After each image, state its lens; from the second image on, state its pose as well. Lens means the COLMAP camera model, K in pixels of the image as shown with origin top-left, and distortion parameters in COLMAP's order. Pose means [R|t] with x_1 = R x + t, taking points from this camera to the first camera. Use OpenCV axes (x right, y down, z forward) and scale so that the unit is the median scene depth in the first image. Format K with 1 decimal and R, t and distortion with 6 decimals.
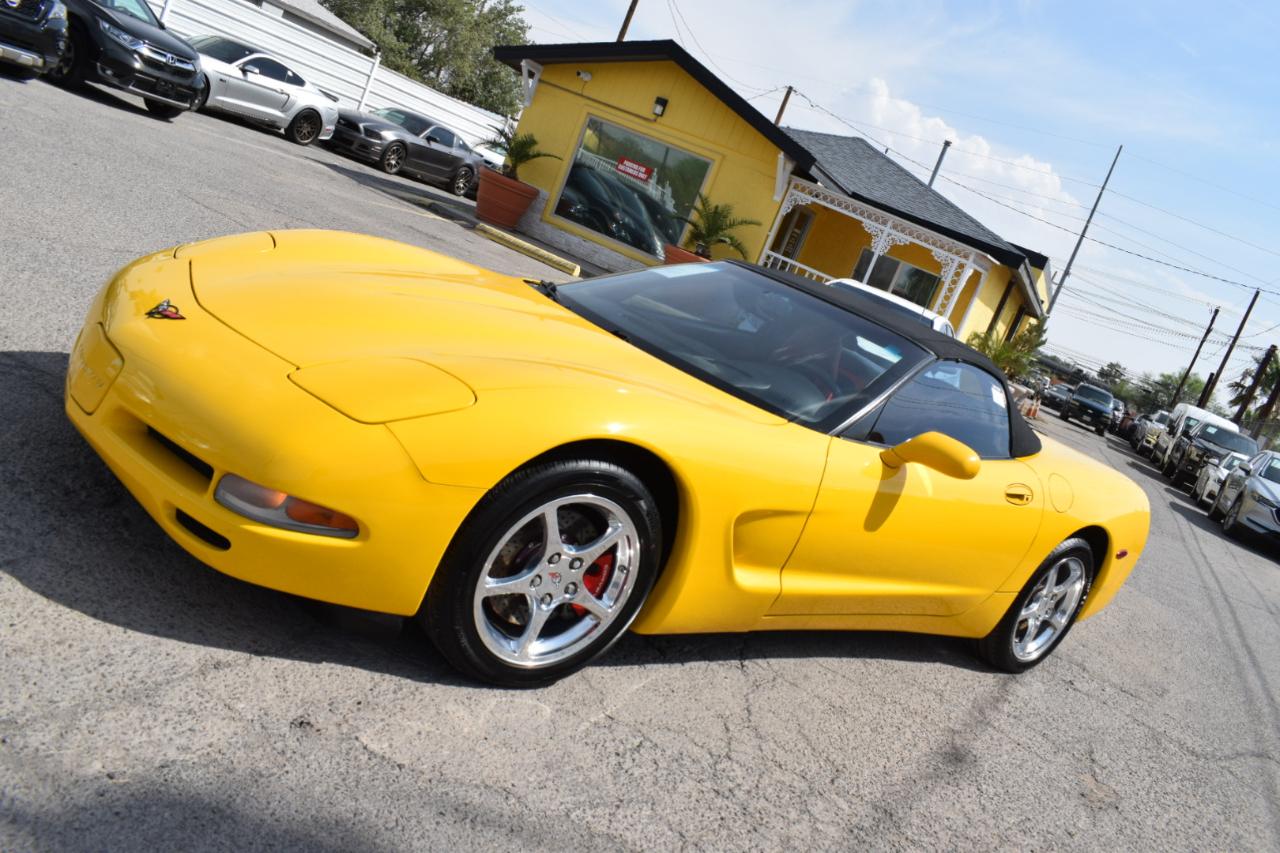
lens RADIAL K [[1005.8, 0, 622.2], [0, 1005.8, 426.6], [0, 0, 1]] dist [-0.085082, 0.009354]
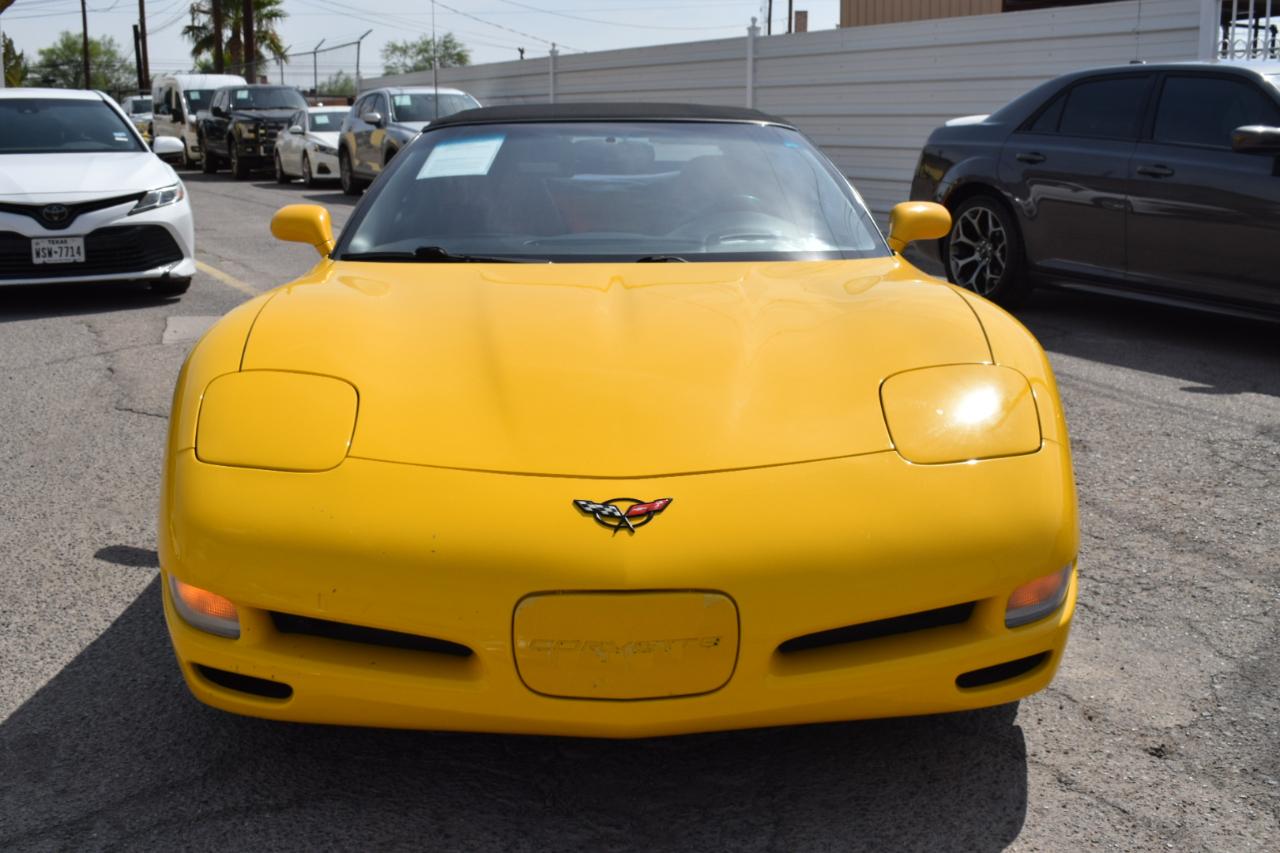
lens RADIAL K [[1416.6, 0, 601.4], [0, 1416.6, 421.1], [0, 0, 1]] dist [-0.073777, 0.008390]
pose [[0.566888, -0.514114, 0.643680, -0.177434], [0.389477, 0.855781, 0.340510, -0.083473], [-0.725910, 0.057667, 0.685368, 0.063602]]
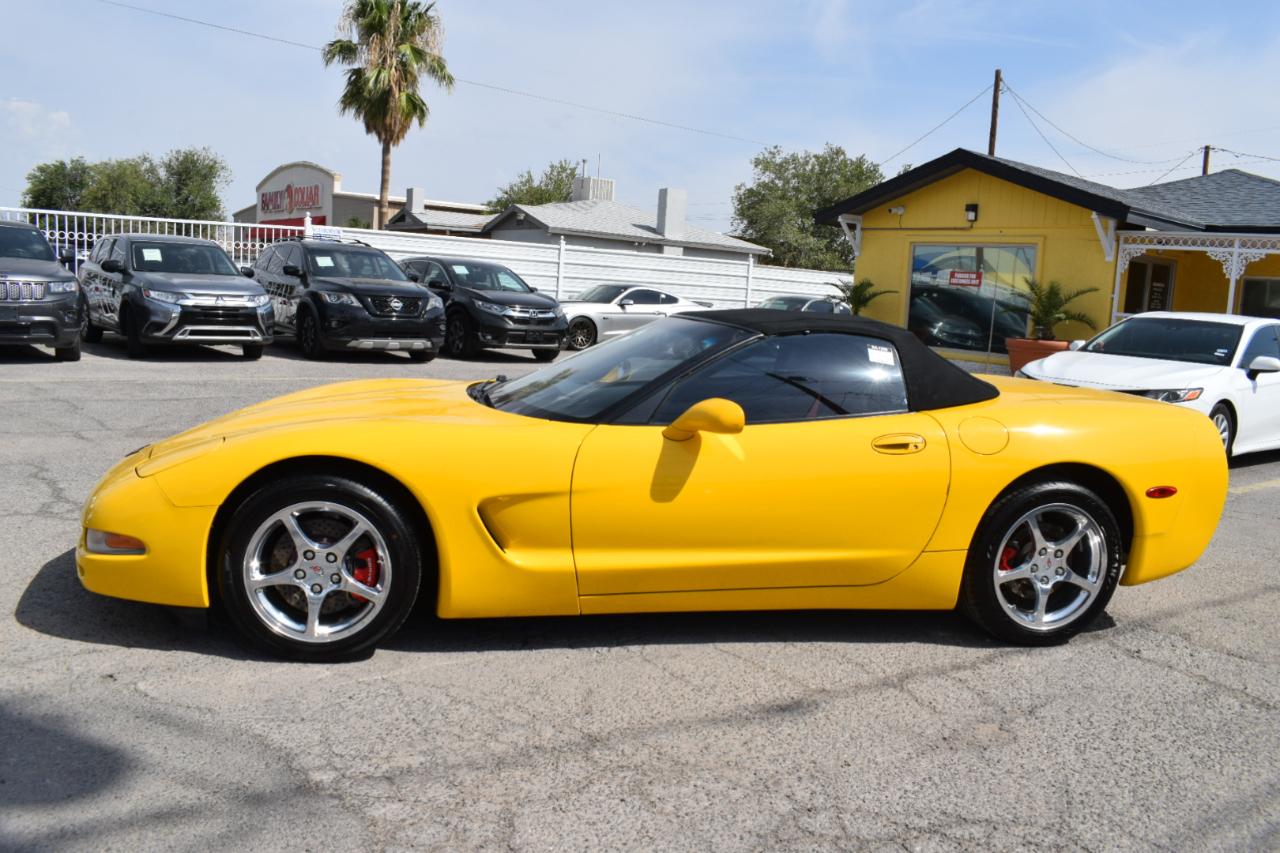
lens RADIAL K [[975.9, 0, 640.0], [0, 975.9, 426.5], [0, 0, 1]] dist [-0.084872, 0.003899]
pose [[0.853392, -0.260718, -0.451386, 0.152506], [0.174338, 0.958821, -0.224205, 0.054429], [0.491252, 0.112641, 0.863703, 0.015237]]
